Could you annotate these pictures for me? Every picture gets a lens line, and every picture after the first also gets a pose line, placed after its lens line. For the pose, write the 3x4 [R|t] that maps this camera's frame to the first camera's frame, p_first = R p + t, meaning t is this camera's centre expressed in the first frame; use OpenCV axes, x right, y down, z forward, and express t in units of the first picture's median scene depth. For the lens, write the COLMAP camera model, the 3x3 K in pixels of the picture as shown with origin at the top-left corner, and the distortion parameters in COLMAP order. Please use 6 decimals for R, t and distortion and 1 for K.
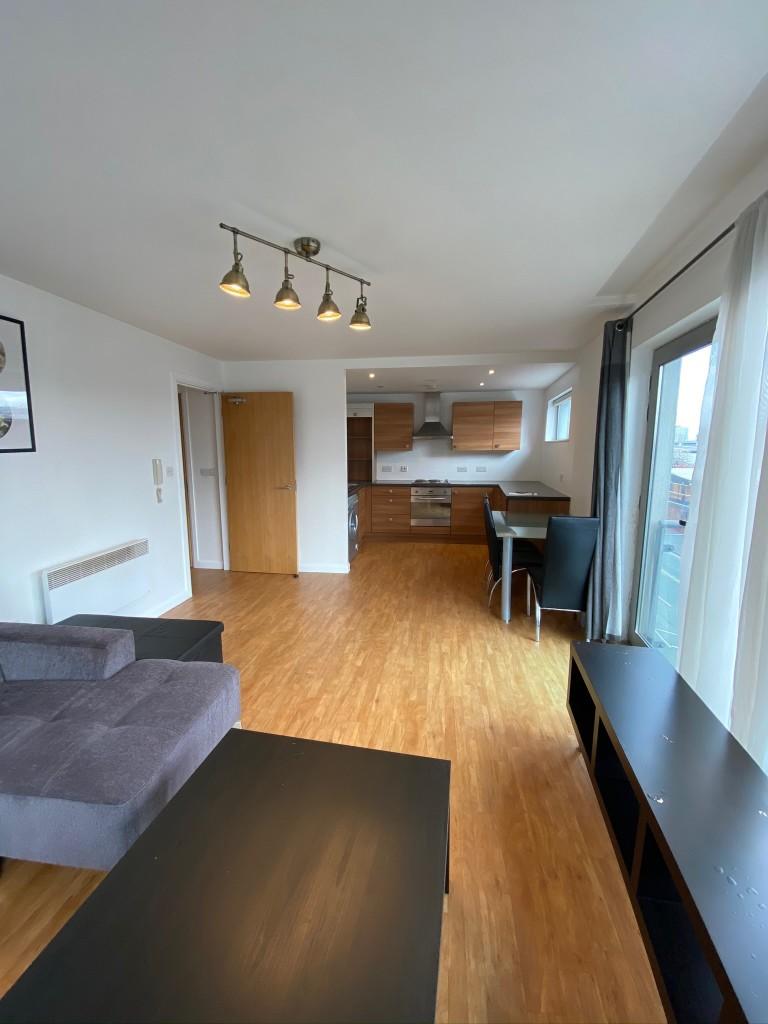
lens RADIAL K [[413.2, 0, 377.1], [0, 413.2, 515.2], [0, 0, 1]] dist [0.035786, -0.037372]
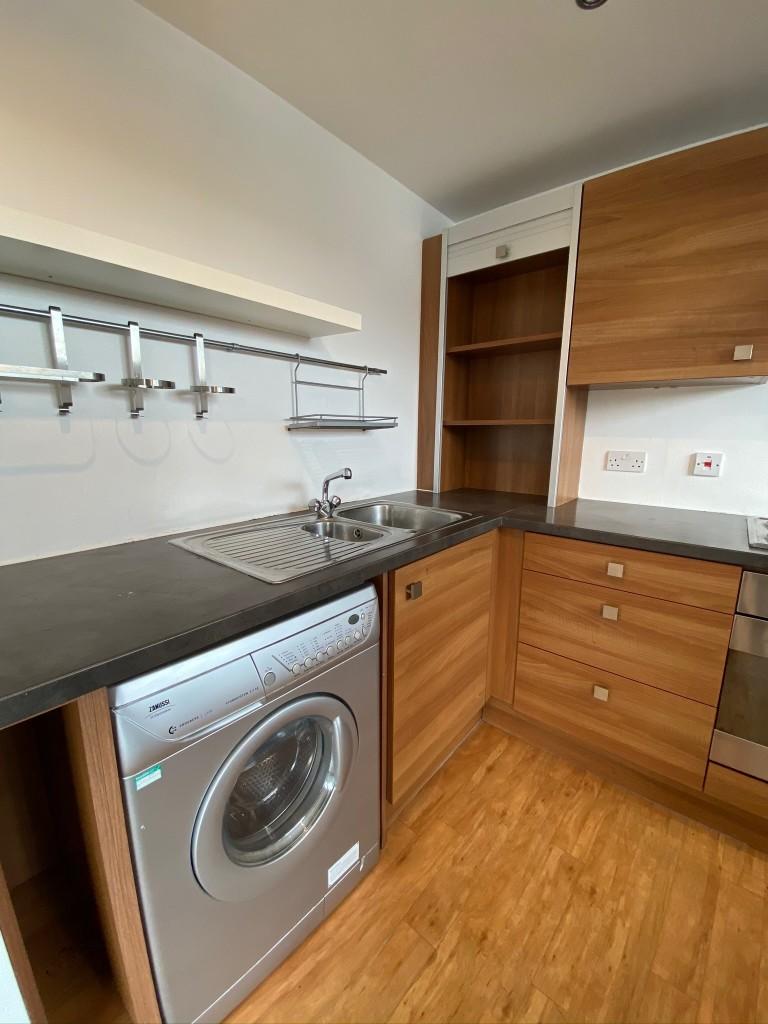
lens RADIAL K [[413.0, 0, 381.0], [0, 413.0, 509.7], [0, 0, 1]] dist [0.015442, -0.017788]
pose [[0.839586, 0.109015, -0.532176, 0.042220], [-0.095331, 0.994022, 0.053223, -0.087955], [0.534797, 0.006048, 0.844959, 0.759608]]
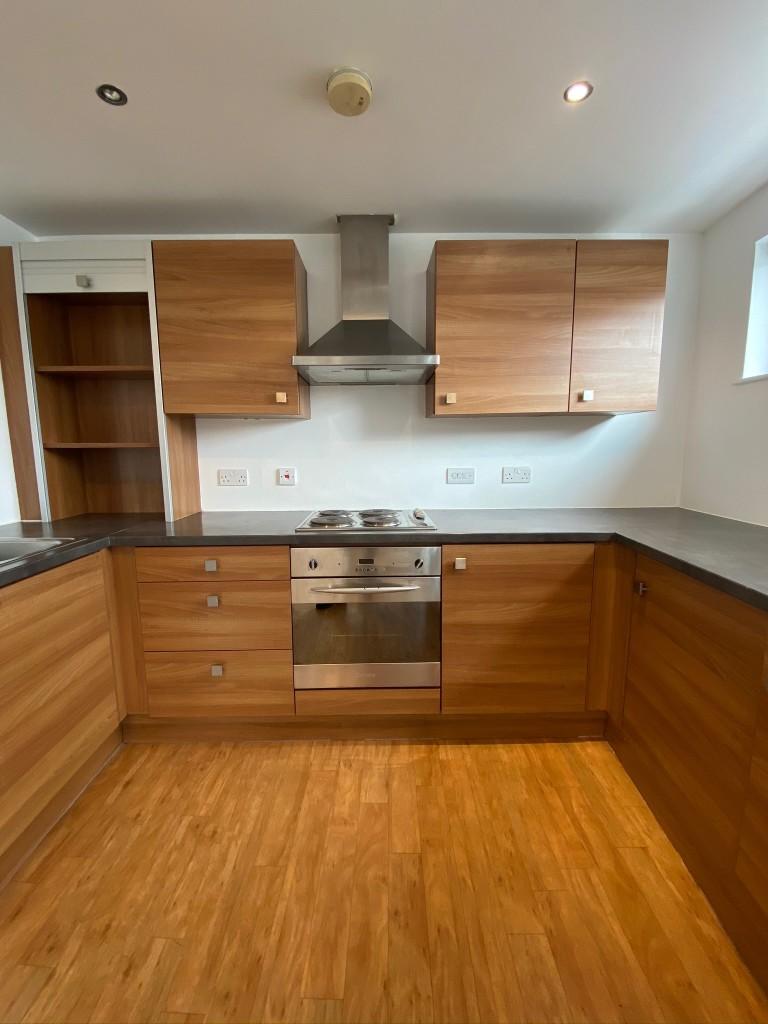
lens RADIAL K [[413.0, 0, 381.0], [0, 413.0, 509.7], [0, 0, 1]] dist [0.015442, -0.017788]
pose [[0.990398, -0.023027, 0.136317, 0.103699], [0.026095, 0.999444, -0.020767, -0.084343], [-0.135763, 0.024125, 0.990448, 0.731024]]
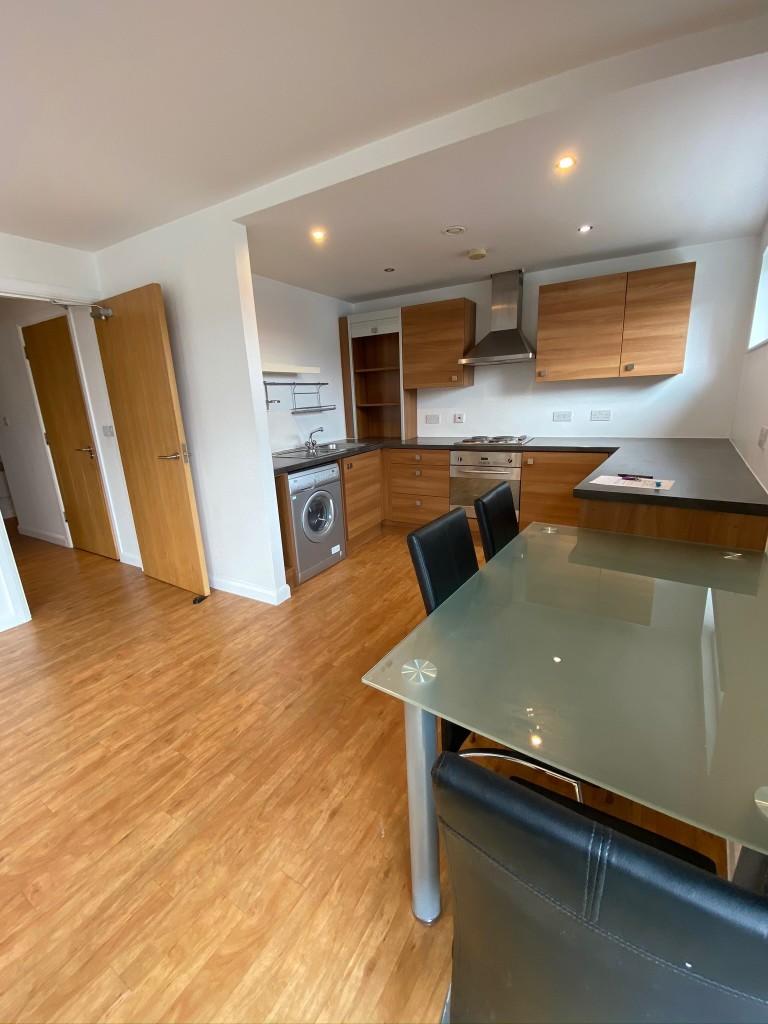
lens RADIAL K [[413.2, 0, 377.1], [0, 413.2, 515.2], [0, 0, 1]] dist [0.035786, -0.037372]
pose [[0.923370, 0.069194, -0.377625, 0.212418], [-0.021914, 0.991519, 0.128097, -0.050038], [0.383286, -0.110006, 0.917055, 0.413437]]
